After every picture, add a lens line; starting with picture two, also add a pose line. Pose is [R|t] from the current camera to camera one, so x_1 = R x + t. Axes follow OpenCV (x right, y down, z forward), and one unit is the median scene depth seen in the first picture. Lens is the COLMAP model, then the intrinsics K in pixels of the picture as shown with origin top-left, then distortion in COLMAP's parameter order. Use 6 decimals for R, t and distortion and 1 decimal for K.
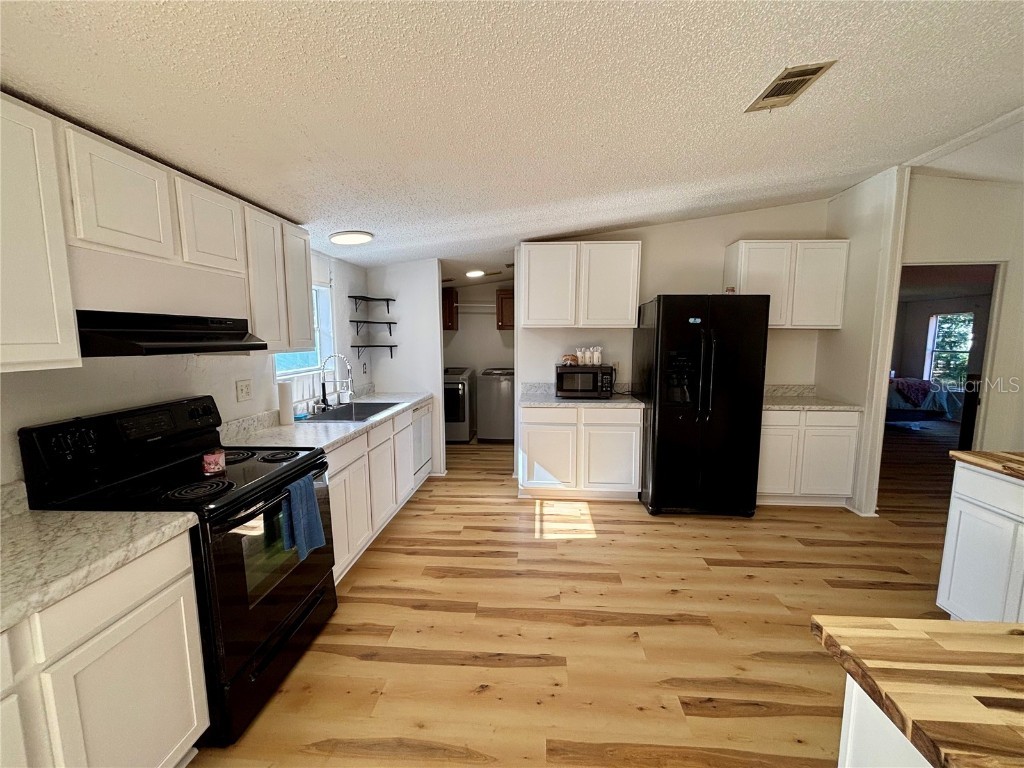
lens RADIAL K [[415.0, 0, 511.5], [0, 415.0, 384.2], [0, 0, 1]] dist [0.003700, 0.000126]
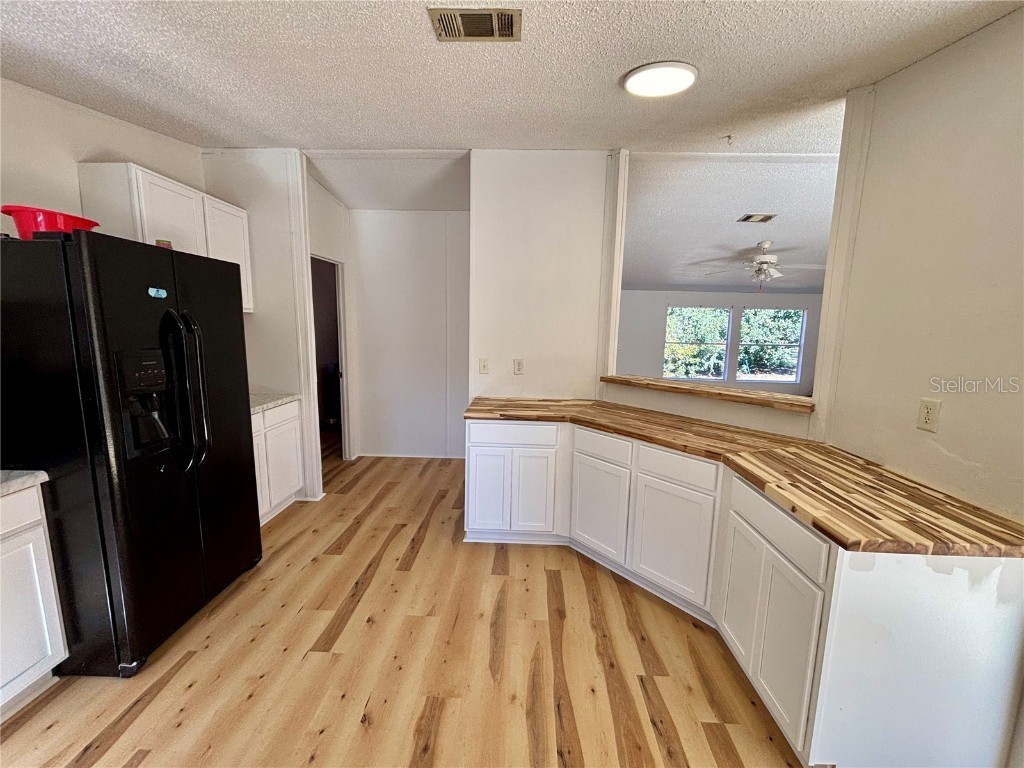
lens RADIAL K [[415.0, 0, 510.9], [0, 415.0, 383.4], [0, 0, 1]] dist [0.003700, 0.000126]
pose [[-0.032895, -0.143736, 0.989069, -0.139838], [0.099094, 0.984260, 0.146332, -0.069549], [-0.994534, 0.102824, -0.018133, 0.557833]]
